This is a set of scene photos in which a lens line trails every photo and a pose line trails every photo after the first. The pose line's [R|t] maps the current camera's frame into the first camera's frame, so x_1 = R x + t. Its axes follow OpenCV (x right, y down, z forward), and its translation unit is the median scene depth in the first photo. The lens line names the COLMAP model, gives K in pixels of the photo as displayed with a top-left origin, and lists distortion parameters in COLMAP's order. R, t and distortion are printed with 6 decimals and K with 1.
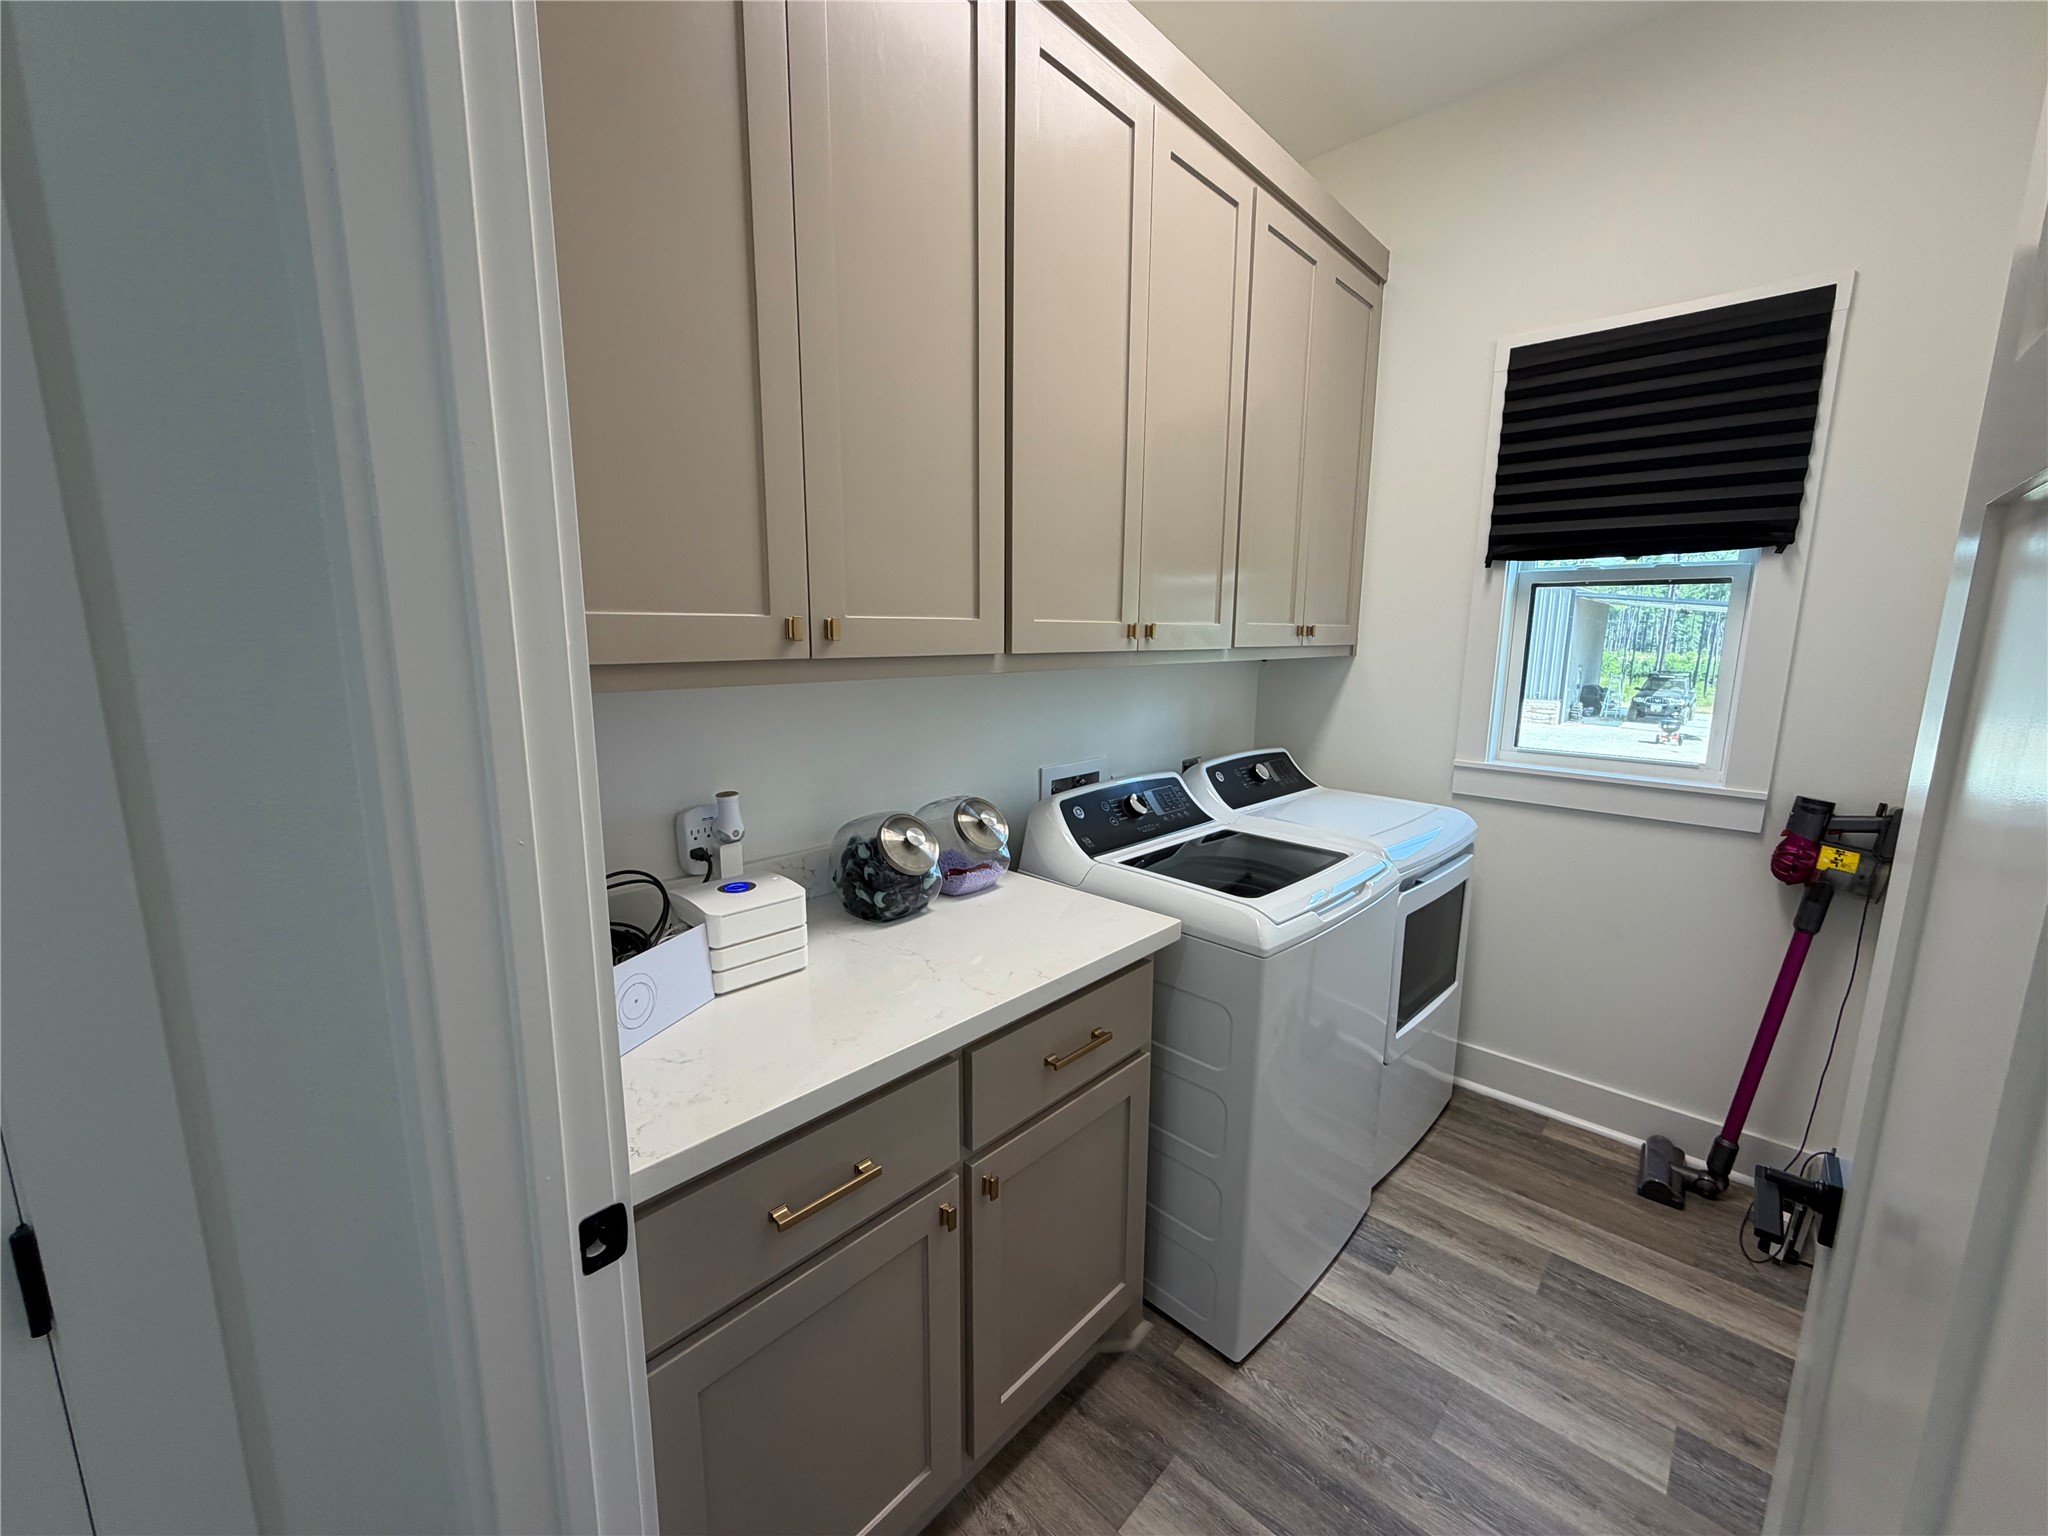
lens RADIAL K [[814.0, 0, 1022.9], [0, 814.0, 776.4], [0, 0, 1]] dist [-0.001294, 0.000737]
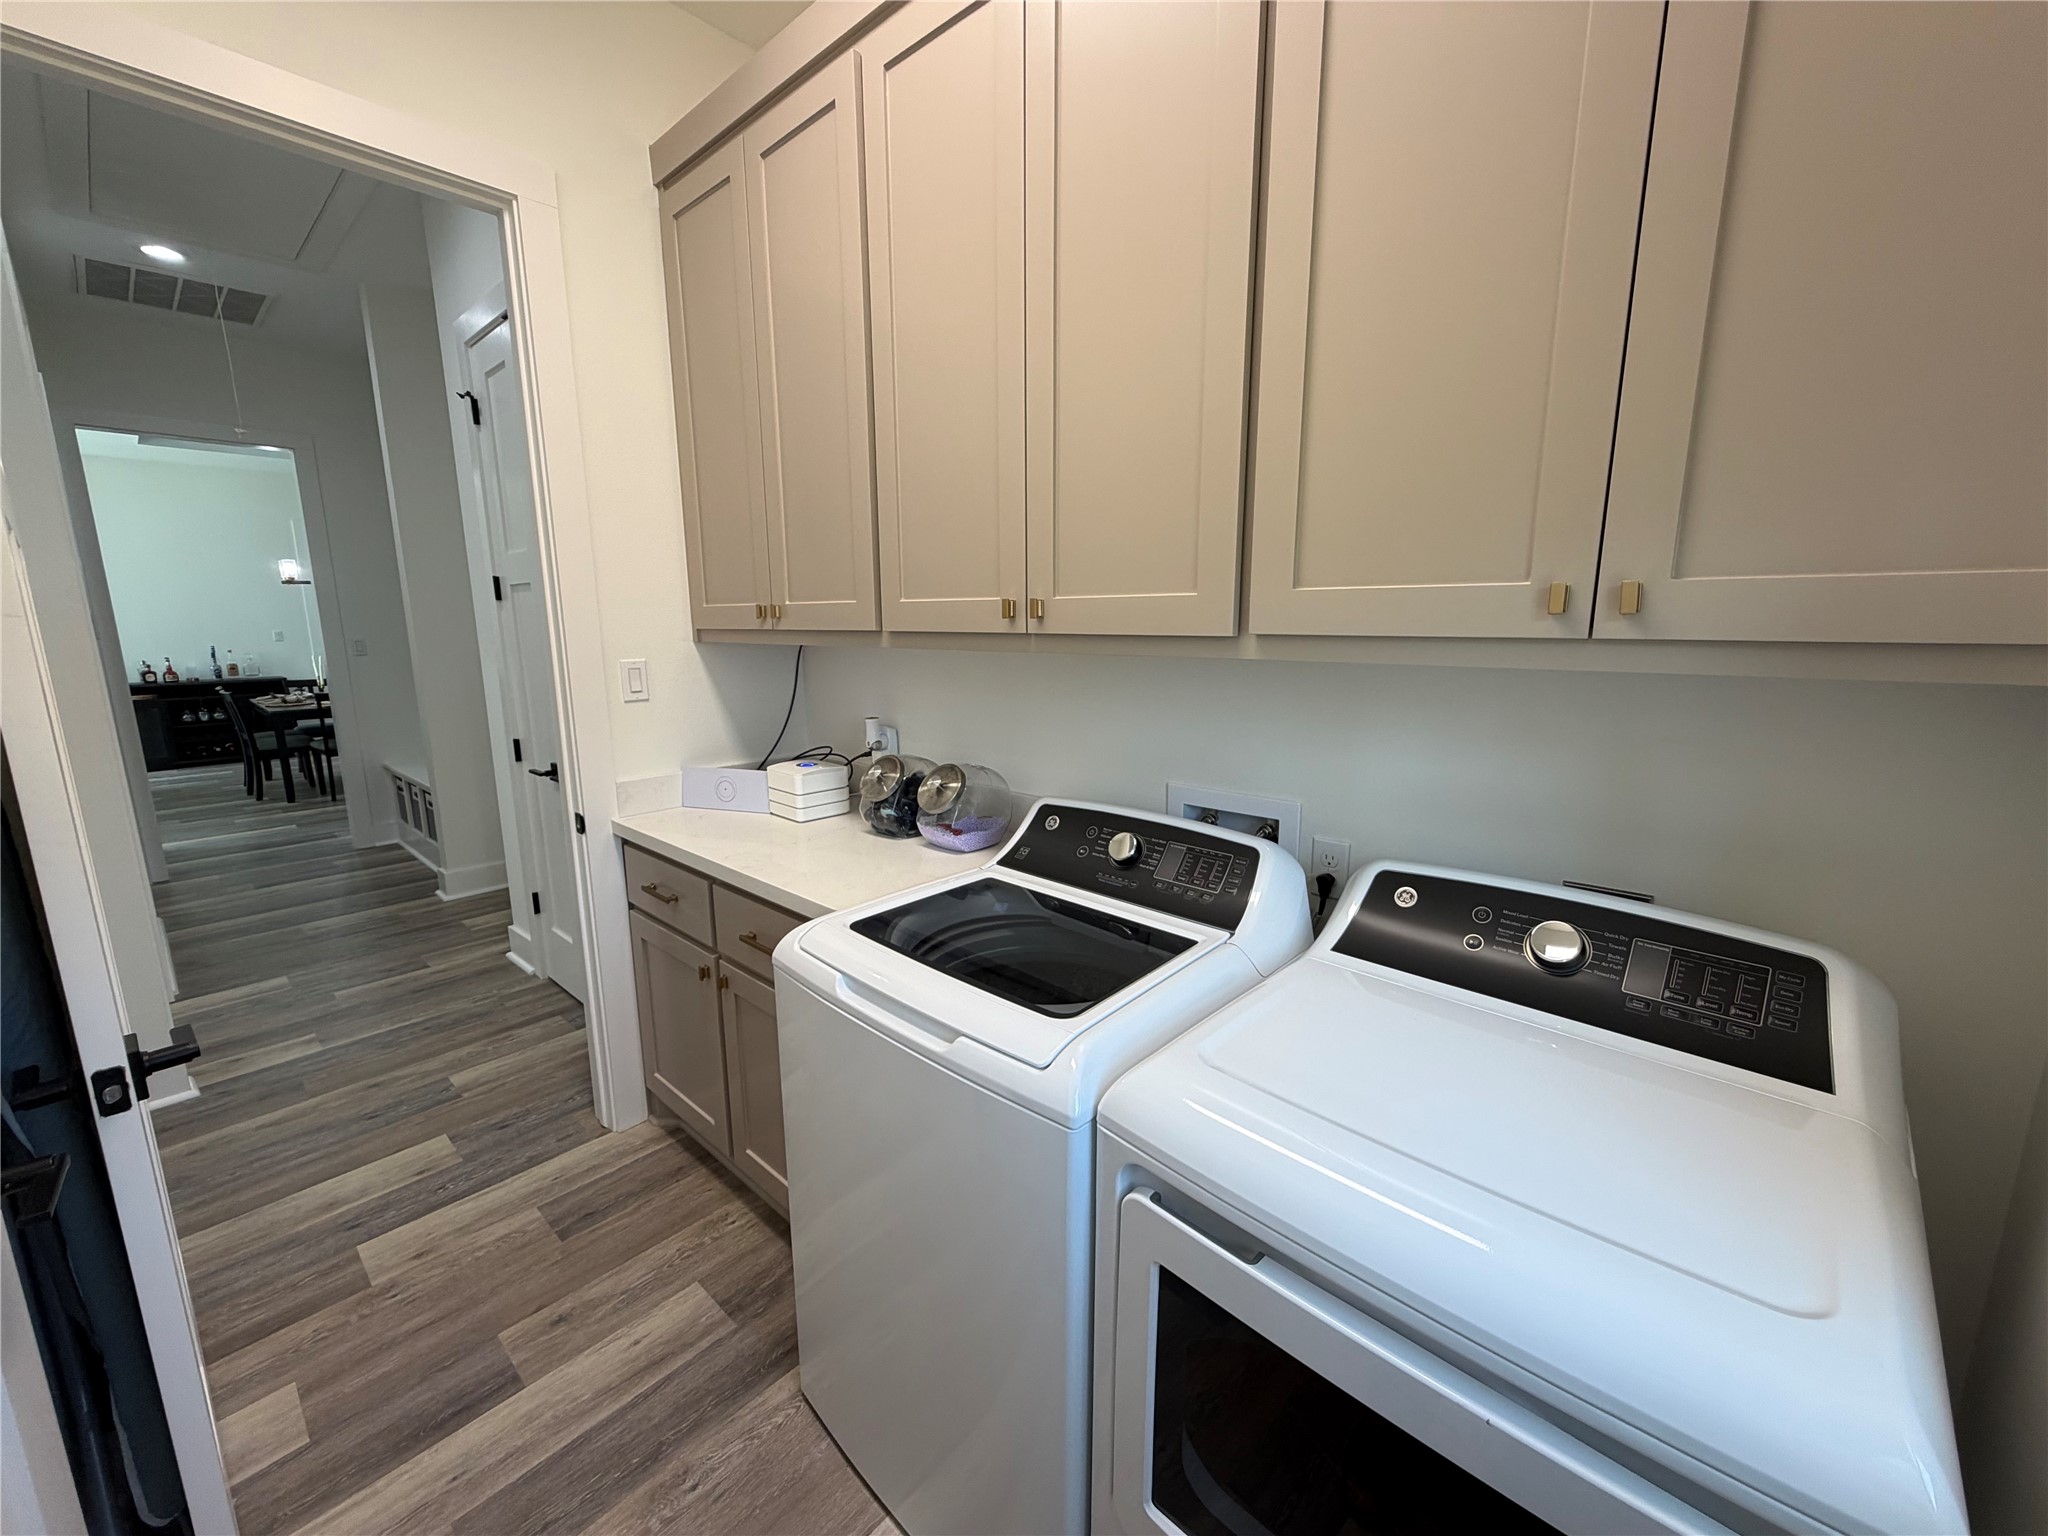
lens RADIAL K [[814.0, 0, 1019.9], [0, 814.0, 772.6], [0, 0, 1]] dist [-0.001294, 0.000737]
pose [[0.016402, 0.193036, -0.981054, 1.184418], [-0.165323, 0.968205, 0.187744, -0.214444], [0.986103, 0.159111, 0.047793, 1.221123]]
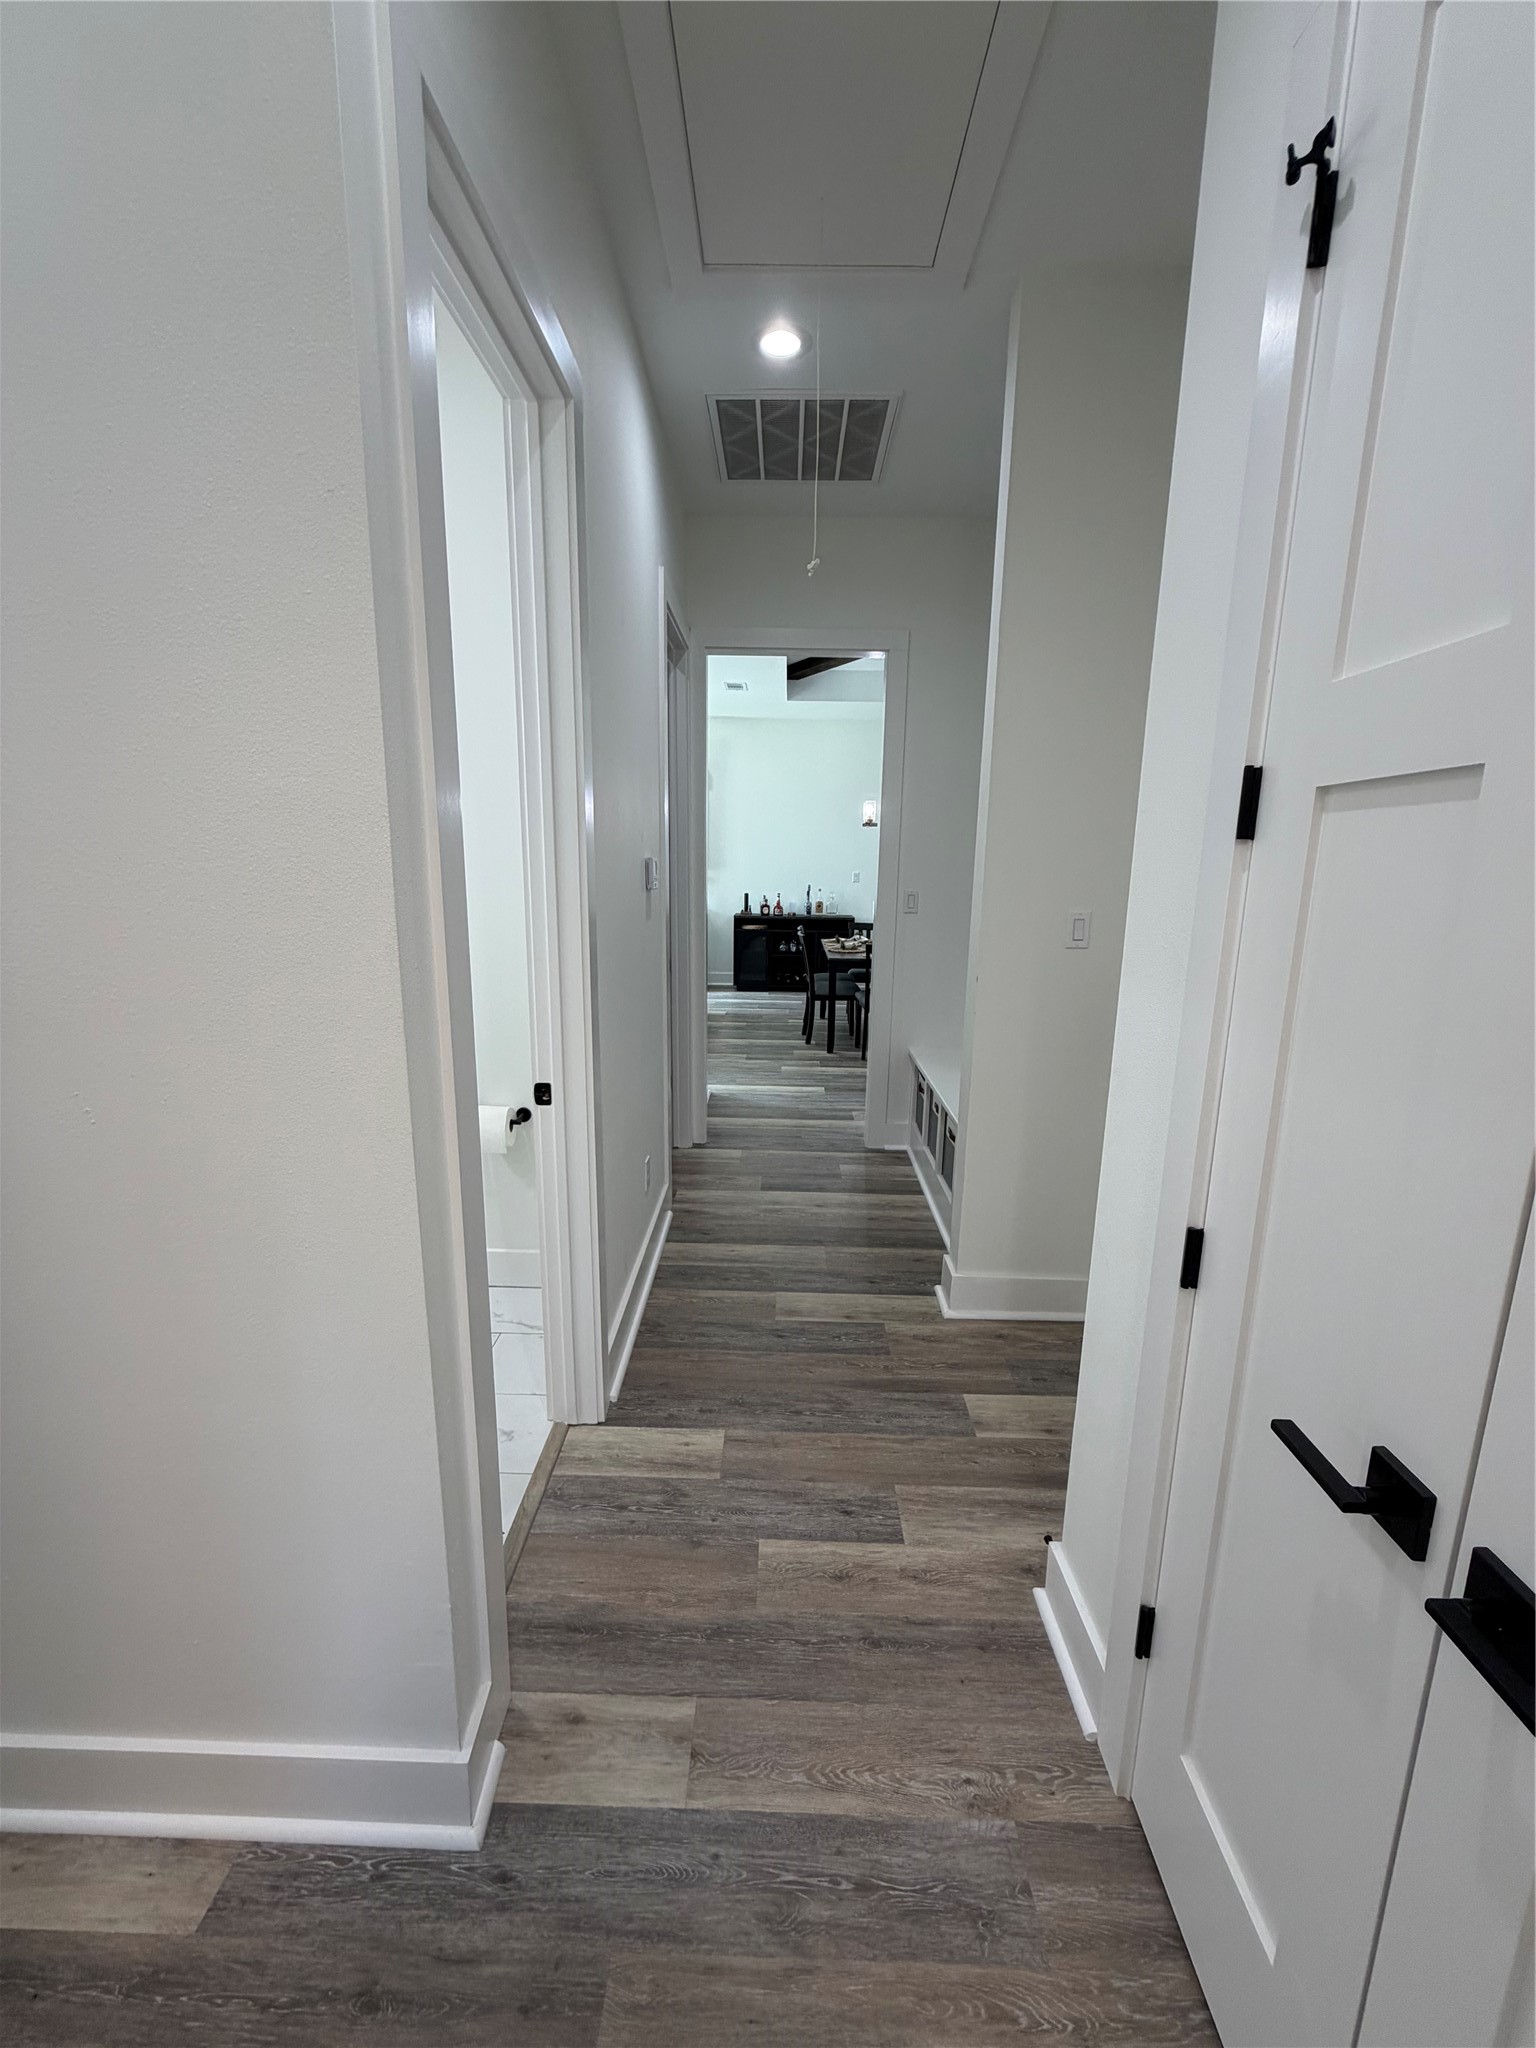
lens RADIAL K [[814.0, 0, 756.4], [0, 814.0, 1016.0], [0, 0, 1]] dist [-0.001294, 0.000737]
pose [[-0.753206, 0.118824, -0.646964, 0.398458], [-0.123418, 0.940553, 0.316431, -0.122236], [0.646103, 0.318185, -0.693765, 0.629533]]
